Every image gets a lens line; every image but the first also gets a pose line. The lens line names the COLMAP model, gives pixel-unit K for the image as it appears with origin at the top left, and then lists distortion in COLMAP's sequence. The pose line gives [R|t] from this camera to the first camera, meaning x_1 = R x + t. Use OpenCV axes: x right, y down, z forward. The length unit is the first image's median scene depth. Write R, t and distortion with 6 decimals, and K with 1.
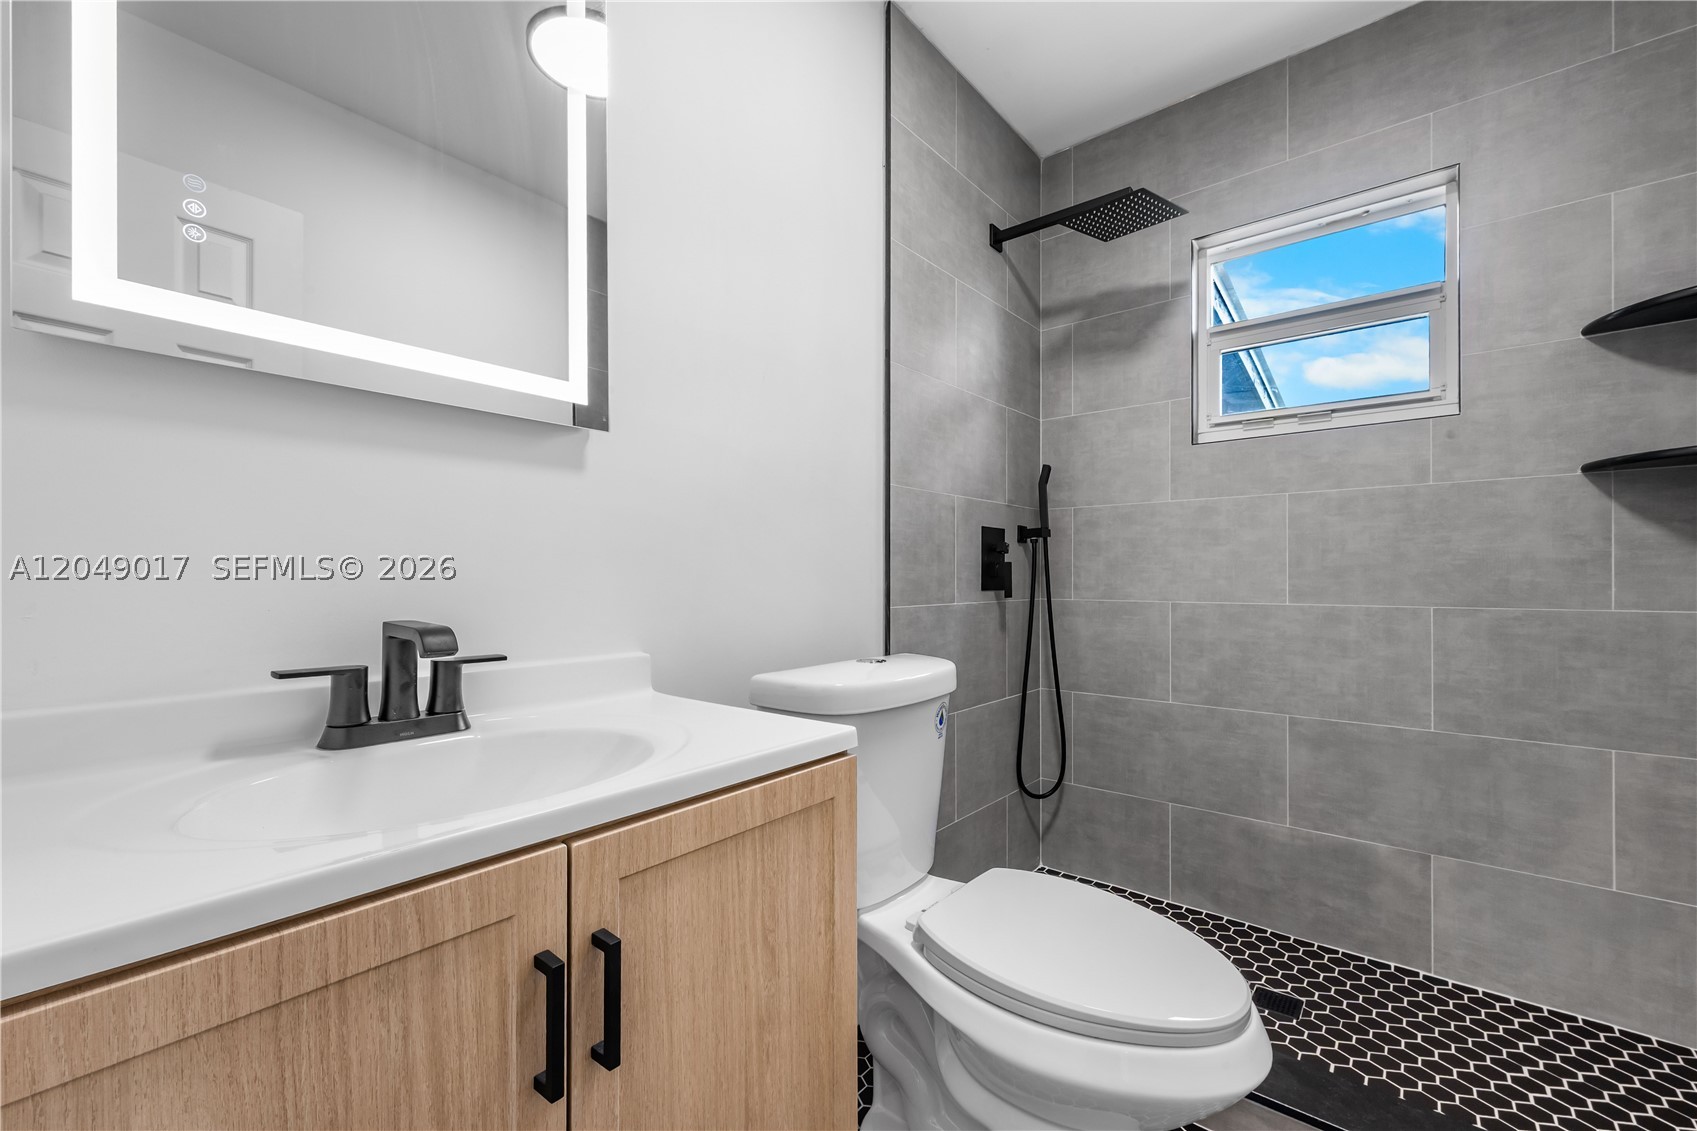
lens RADIAL K [[680.3, 0, 875.3], [0, 680.3, 576.0], [0, 0, 1]] dist [0.003966, -0.001163]
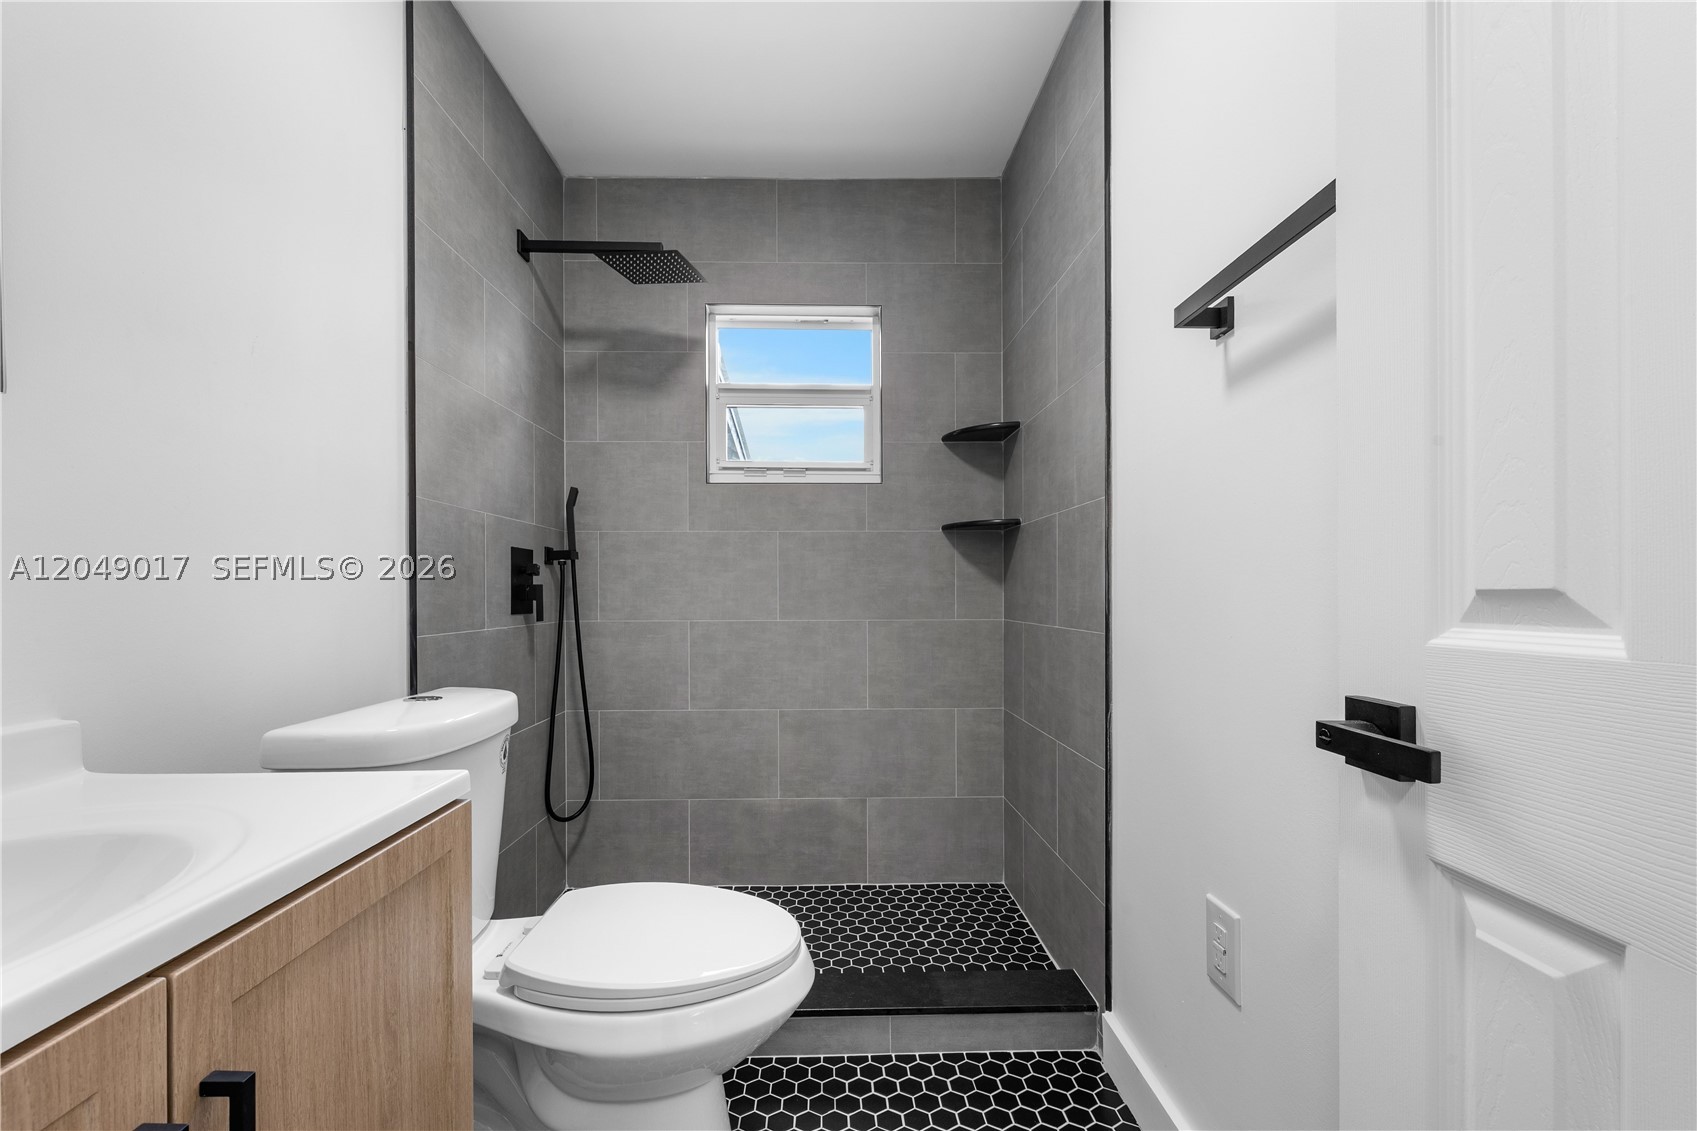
lens RADIAL K [[680.3, 0, 831.1], [0, 680.3, 596.4], [0, 0, 1]] dist [0.003966, -0.001163]
pose [[0.768050, -0.003979, 0.640377, -0.124331], [0.000357, 0.999983, 0.005785, -0.010479], [-0.640390, -0.004215, 0.768039, -0.017149]]
